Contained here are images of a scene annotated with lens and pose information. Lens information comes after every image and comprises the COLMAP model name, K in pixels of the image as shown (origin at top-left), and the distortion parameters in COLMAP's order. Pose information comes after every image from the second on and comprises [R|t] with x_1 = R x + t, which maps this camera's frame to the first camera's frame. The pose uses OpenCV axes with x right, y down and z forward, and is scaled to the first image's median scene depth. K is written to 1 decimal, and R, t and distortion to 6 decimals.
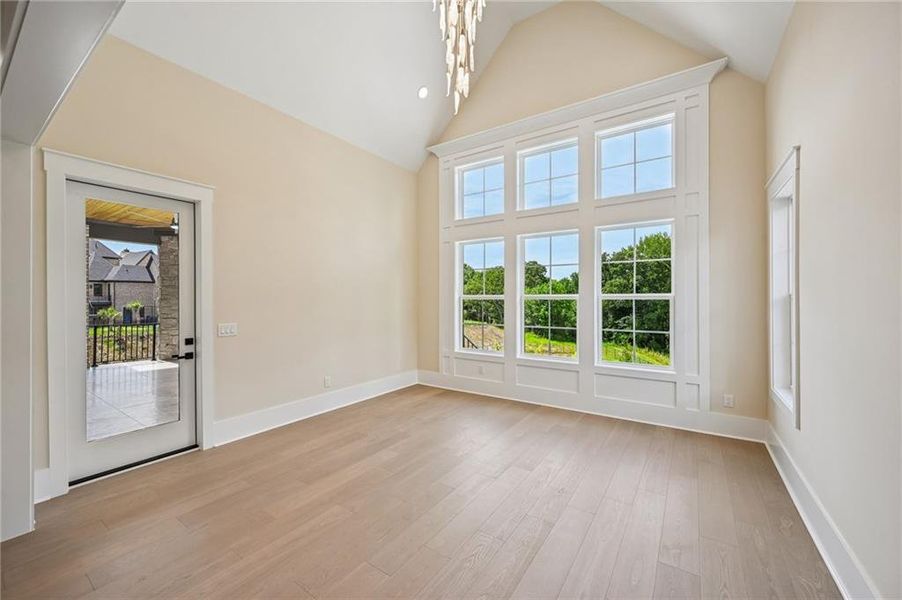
lens RADIAL K [[354.9, 0, 452.8], [0, 354.9, 298.8], [0, 0, 1]] dist [-0.001481, -0.000016]
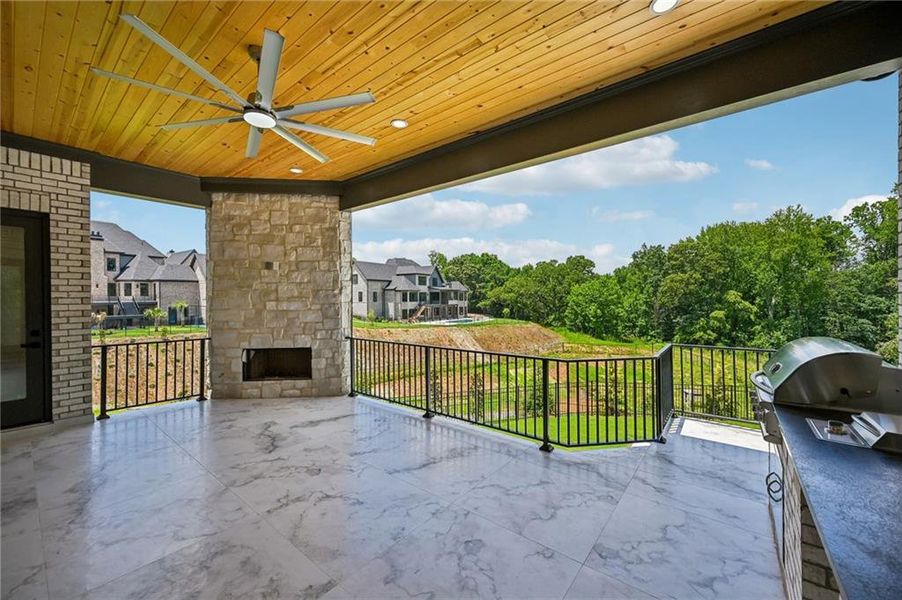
lens RADIAL K [[354.9, 0, 452.8], [0, 354.9, 298.8], [0, 0, 1]] dist [-0.001481, -0.000016]
pose [[0.997107, -0.005407, -0.075823, -0.066179], [0.005877, 0.999965, 0.005977, 0.000008], [0.075788, -0.006405, 0.997103, 0.077044]]
